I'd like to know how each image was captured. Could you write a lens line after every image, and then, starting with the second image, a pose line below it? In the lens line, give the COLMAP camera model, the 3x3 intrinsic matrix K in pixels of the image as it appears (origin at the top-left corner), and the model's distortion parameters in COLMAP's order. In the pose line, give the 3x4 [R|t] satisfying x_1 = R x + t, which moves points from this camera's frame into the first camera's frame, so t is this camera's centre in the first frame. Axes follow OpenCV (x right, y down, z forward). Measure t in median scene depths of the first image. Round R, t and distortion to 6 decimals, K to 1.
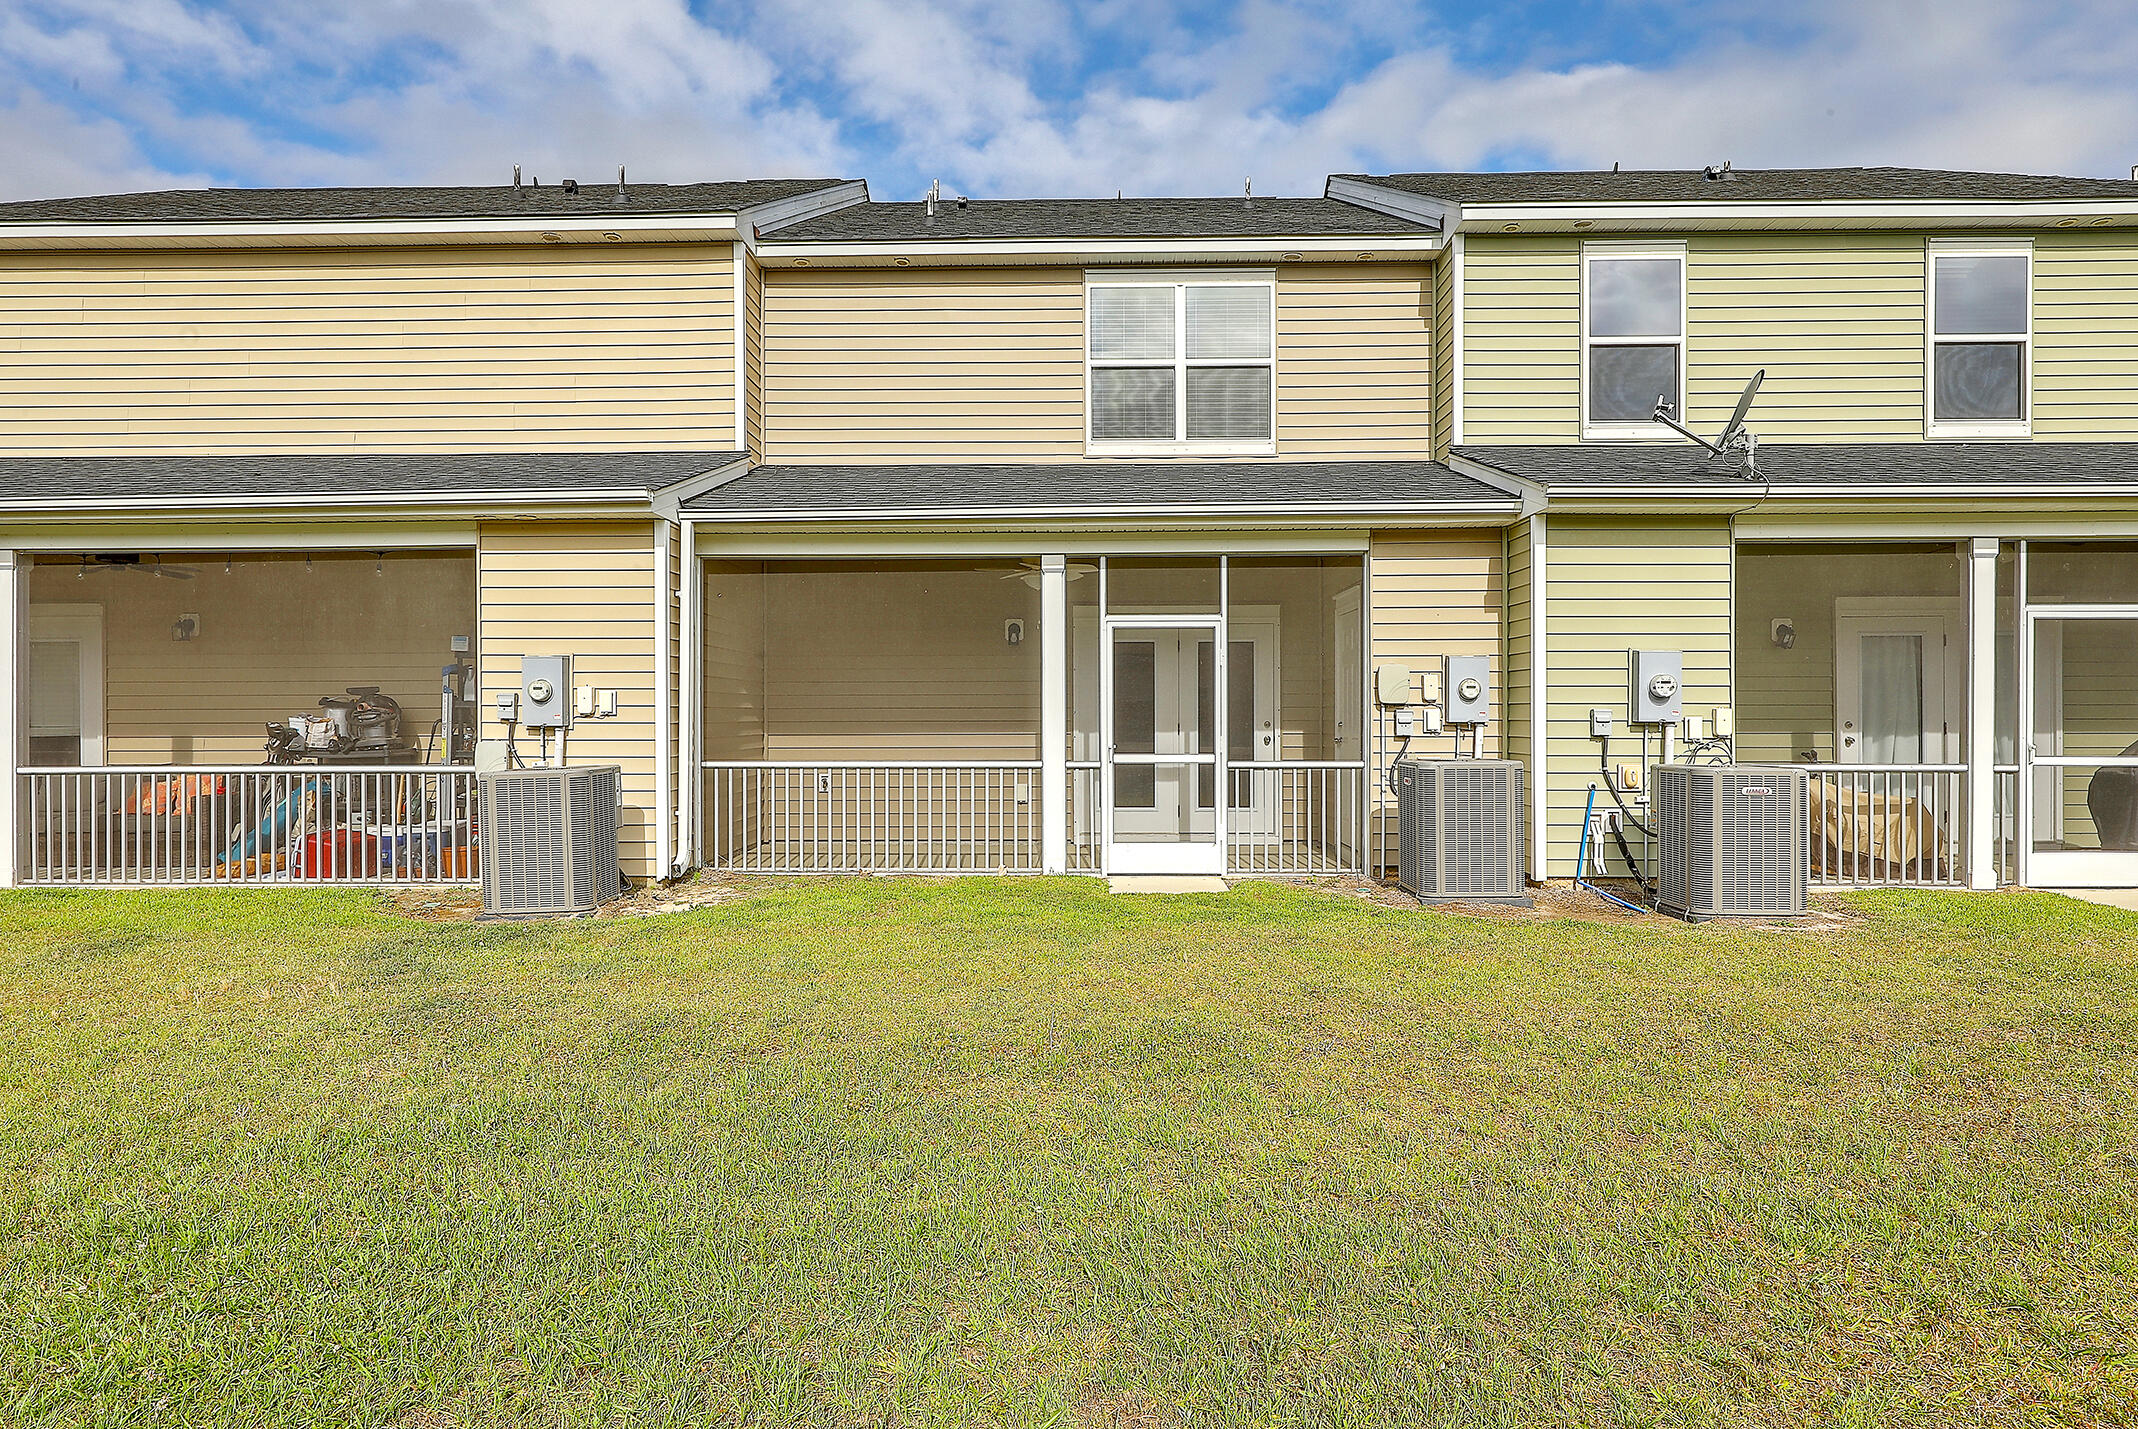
lens RADIAL K [[1211.1, 0, 1069.0], [0, 1211.1, 714.5], [0, 0, 1]] dist [-0.002754, -0.000614]
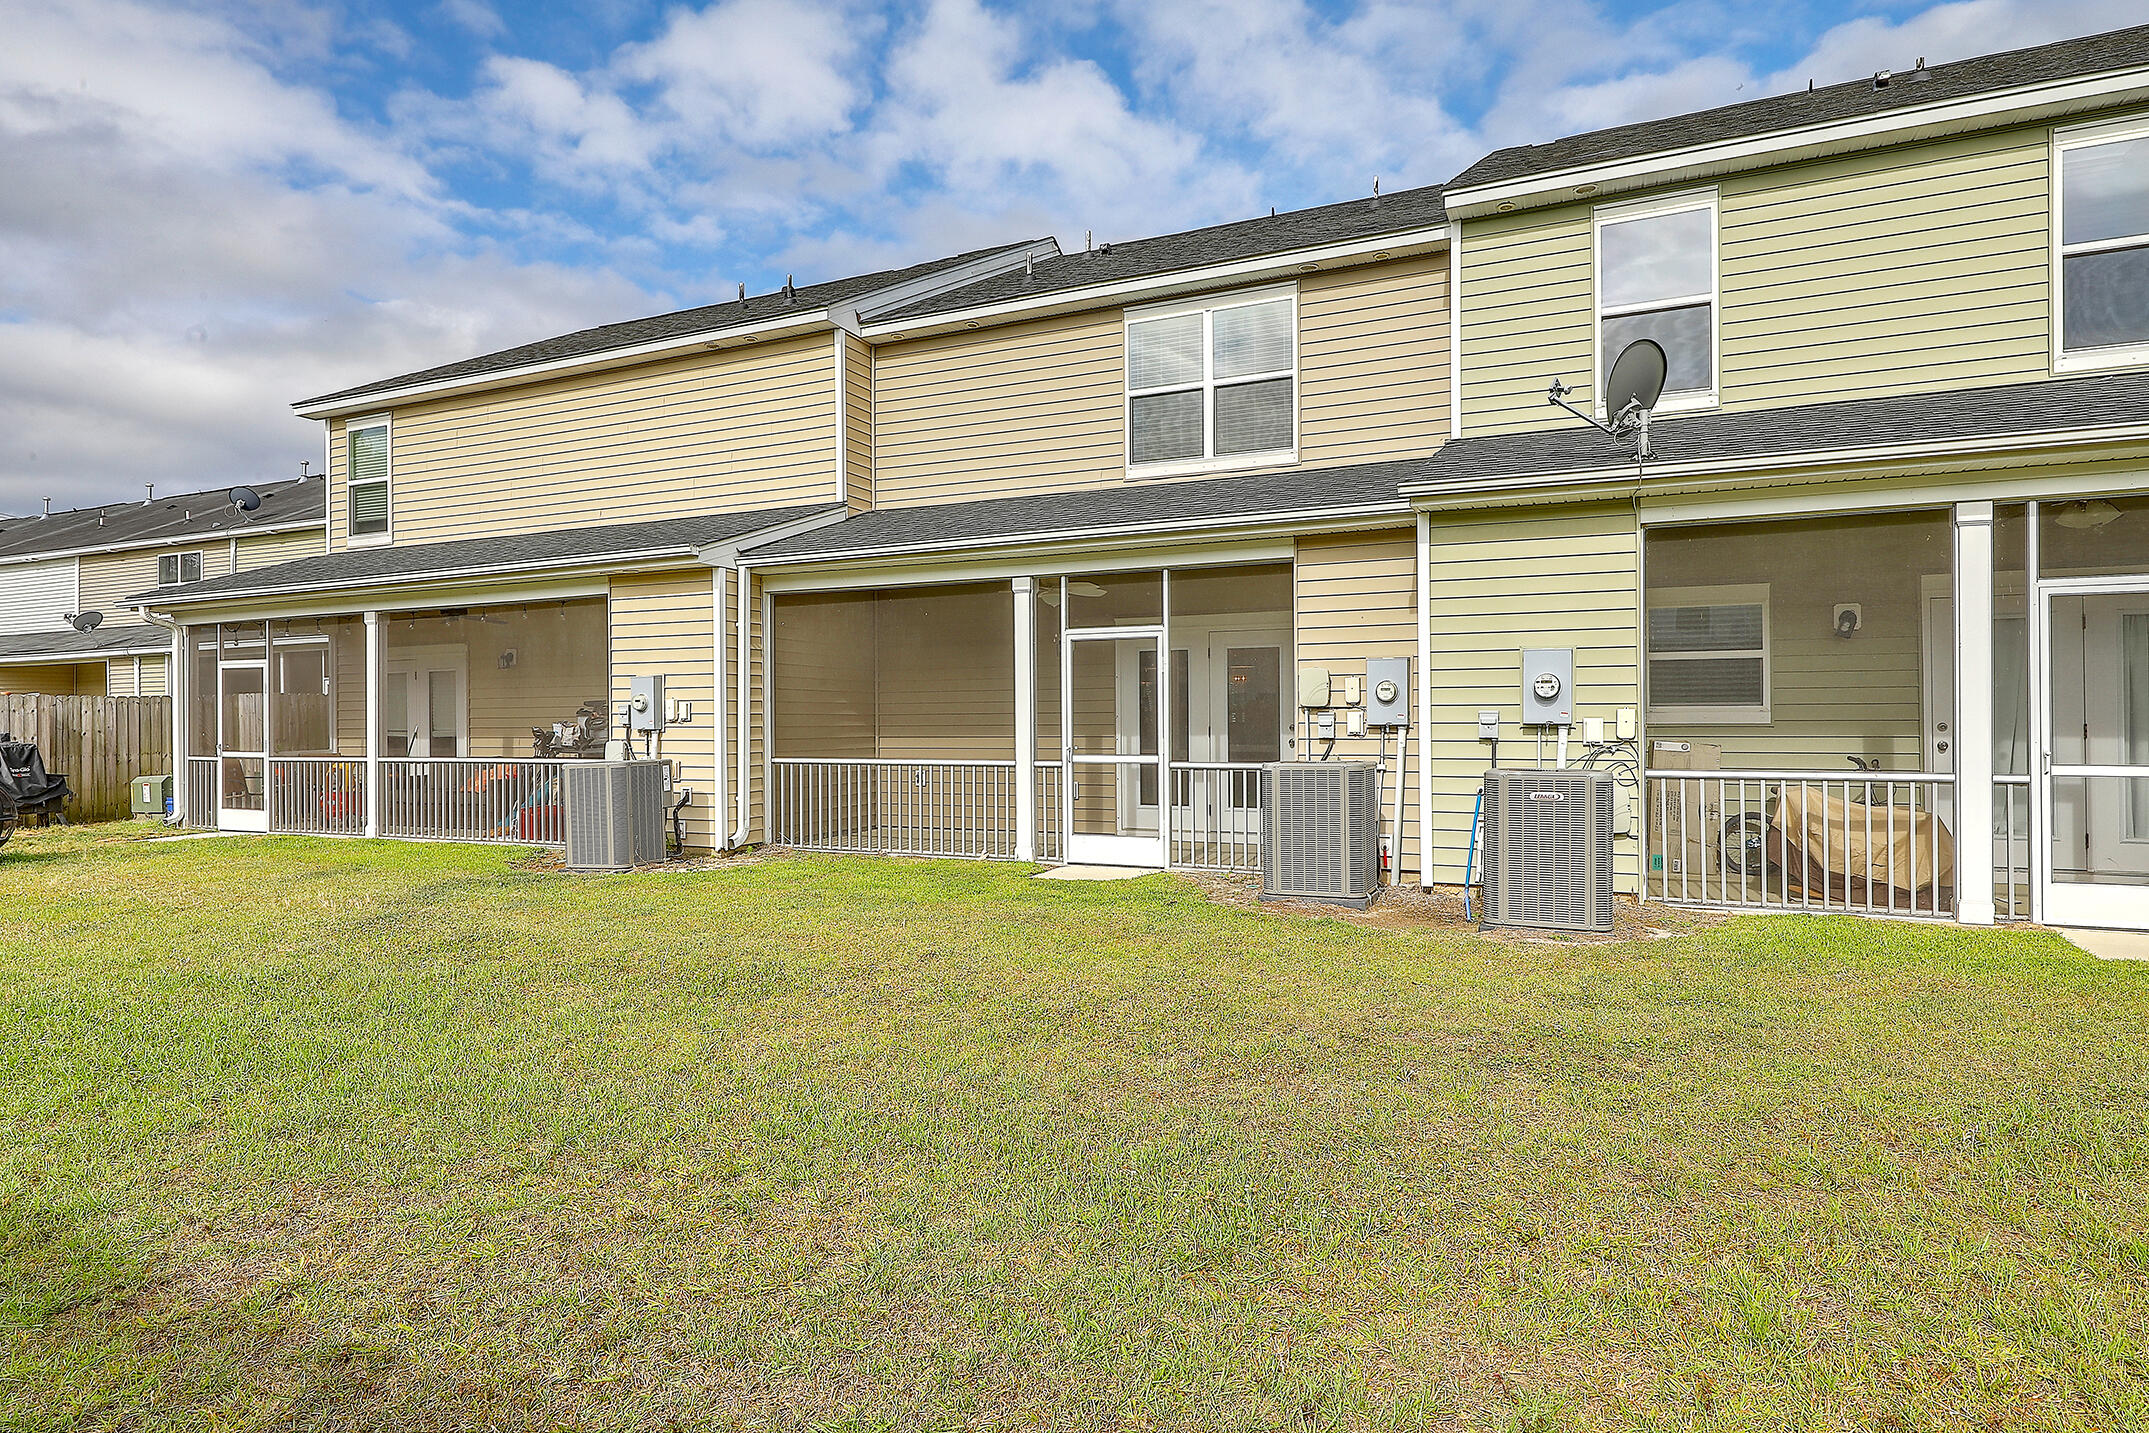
lens RADIAL K [[1217.4, 0, 1074.5], [0, 1217.4, 716.5], [0, 0, 1]] dist [-0.002754, -0.000614]
pose [[0.913746, -0.005369, -0.406252, 0.491153], [0.004568, 0.999985, -0.002940, 0.001330], [0.406261, 0.000831, 0.913757, -0.015846]]
